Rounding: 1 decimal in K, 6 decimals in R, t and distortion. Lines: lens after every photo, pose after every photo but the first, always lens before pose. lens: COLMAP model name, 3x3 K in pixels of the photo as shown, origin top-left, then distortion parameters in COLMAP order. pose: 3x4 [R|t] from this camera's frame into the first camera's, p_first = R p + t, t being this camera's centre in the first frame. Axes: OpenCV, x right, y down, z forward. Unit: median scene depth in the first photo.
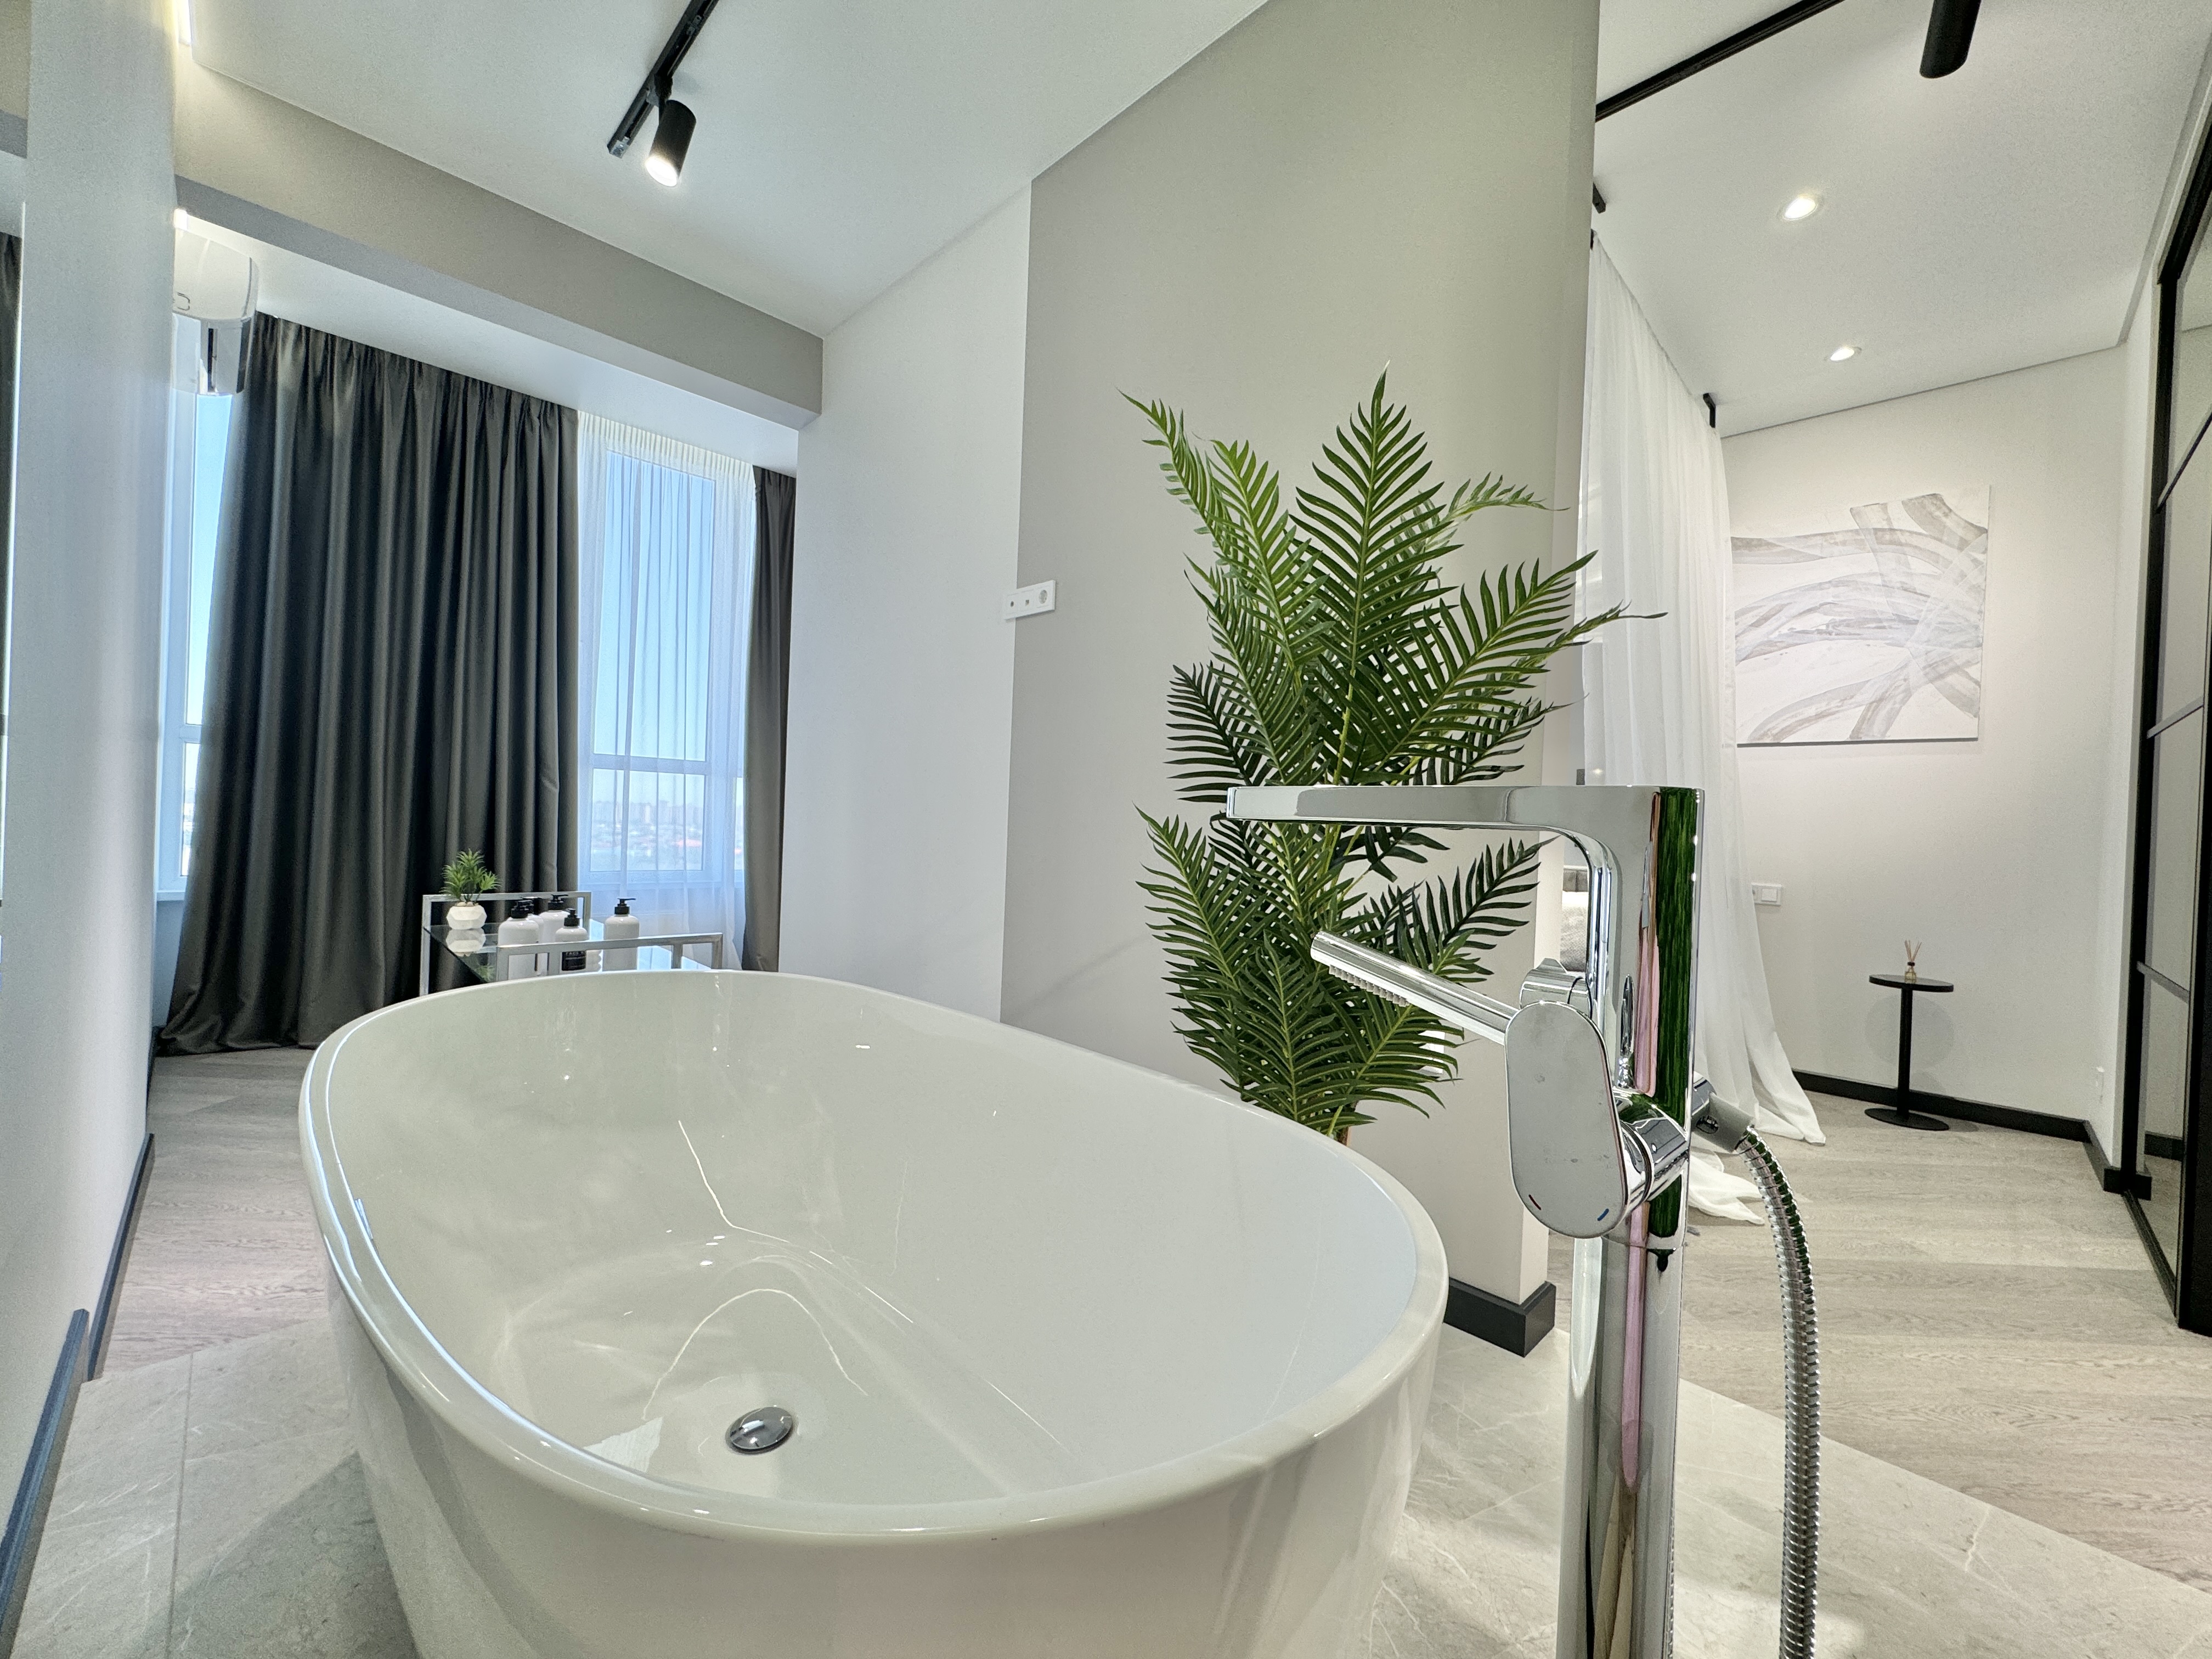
lens RADIAL K [[882.8, 0, 1109.0], [0, 882.8, 834.1], [0, 0, 1]] dist [-0.003112, 0.001013]
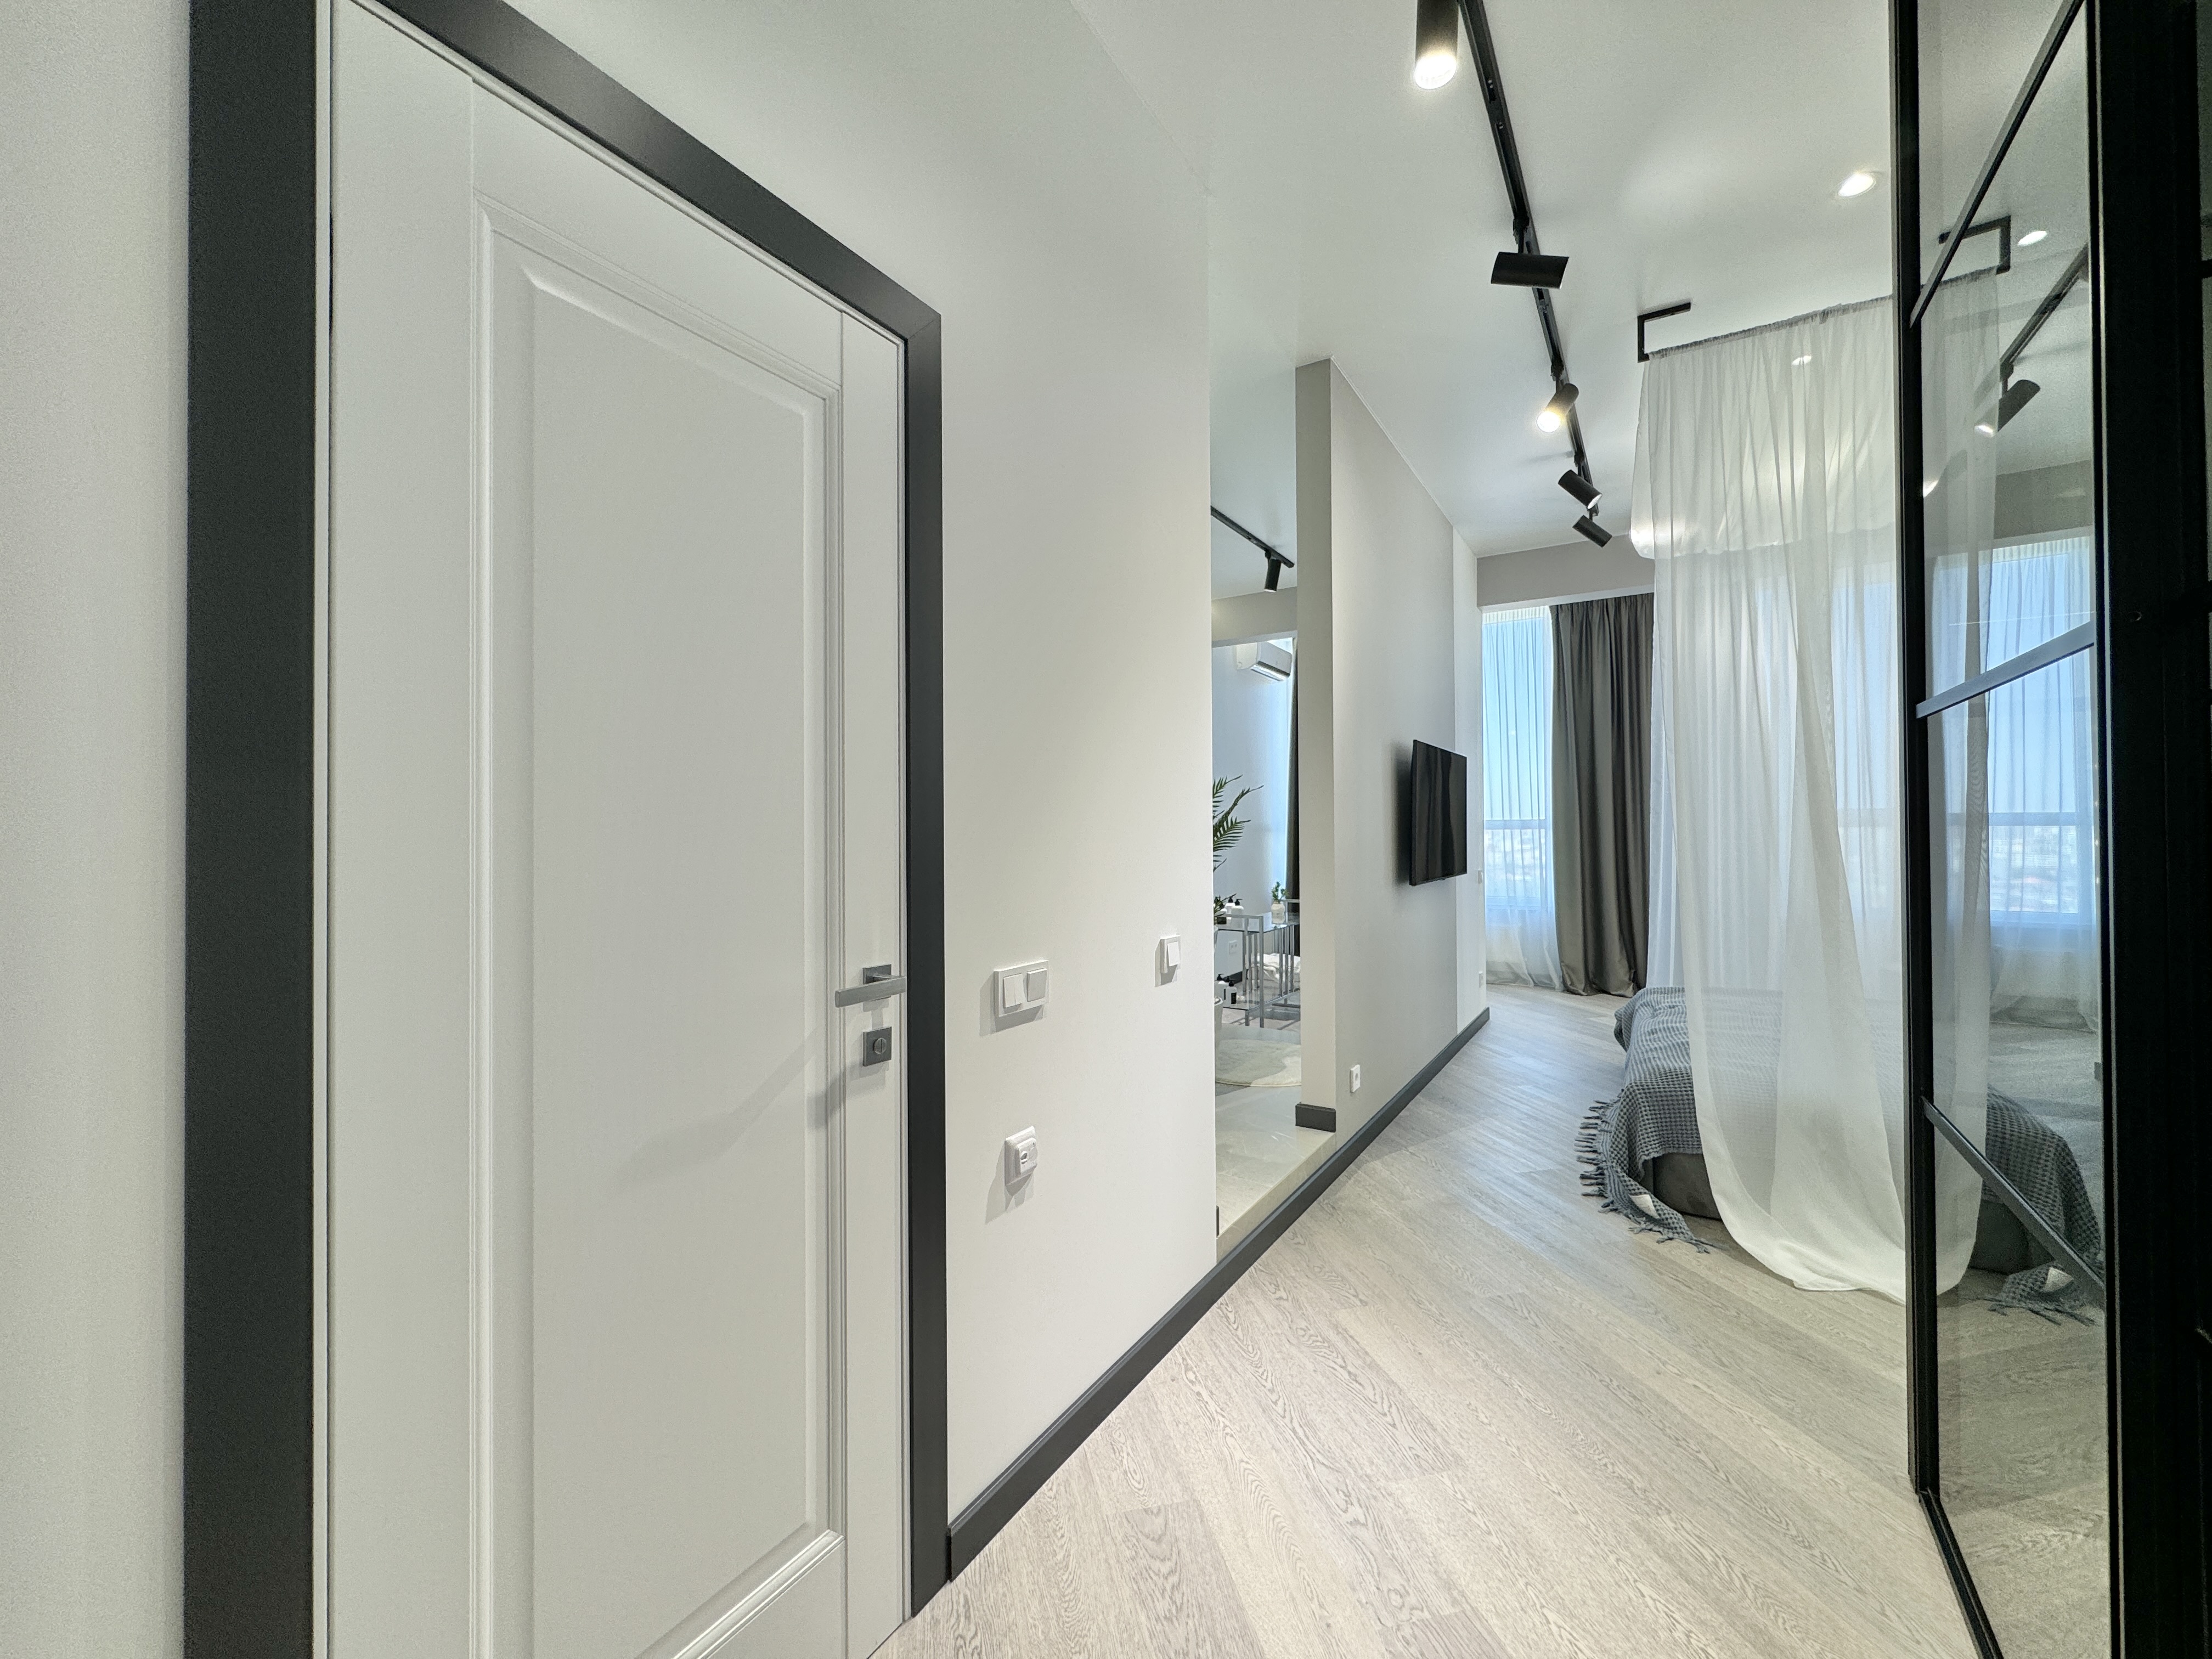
lens RADIAL K [[882.8, 0, 1113.9], [0, 882.8, 827.6], [0, 0, 1]] dist [-0.003112, 0.001013]
pose [[0.230390, -0.047364, -0.971945, 1.036961], [-0.001379, 0.998798, -0.049000, -0.003892], [0.973097, 0.012630, 0.230047, 0.039254]]
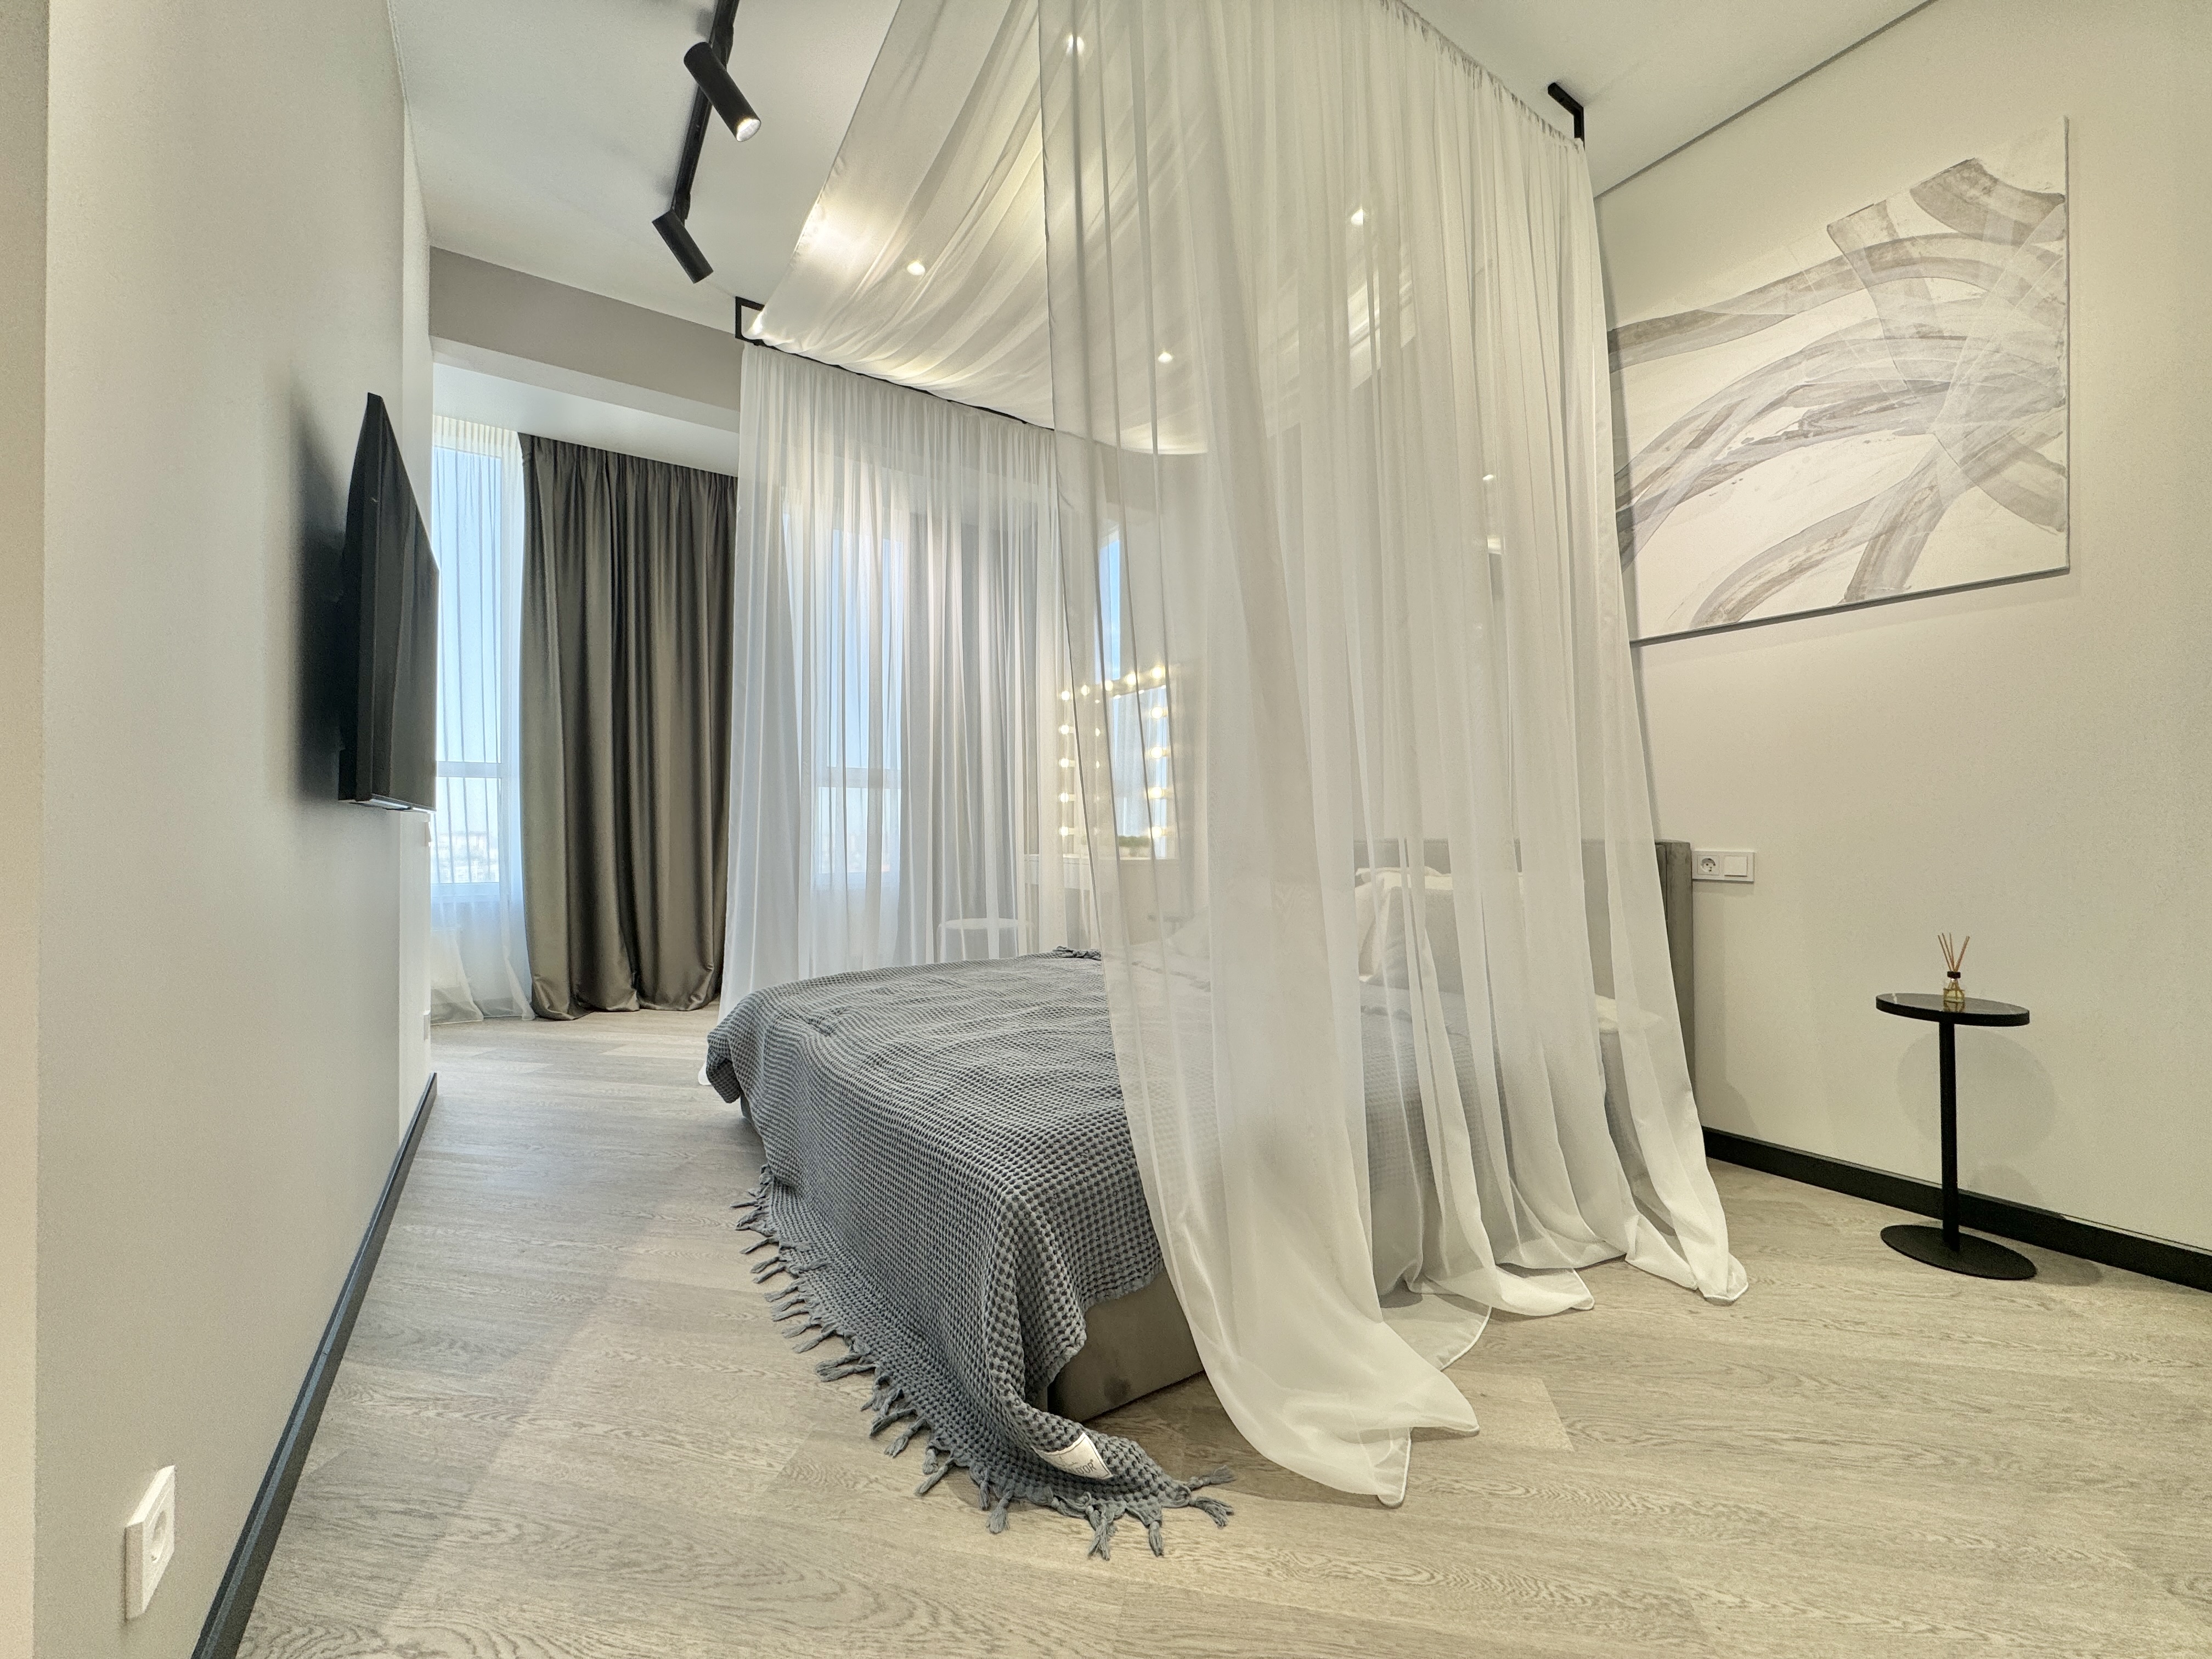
lens RADIAL K [[882.8, 0, 1111.3], [0, 882.8, 836.9], [0, 0, 1]] dist [-0.003112, 0.001013]
pose [[0.980471, -0.040716, -0.192405, 0.474963], [0.037232, 0.999071, -0.021694, 0.048874], [0.193110, 0.014107, 0.981076, 0.326323]]
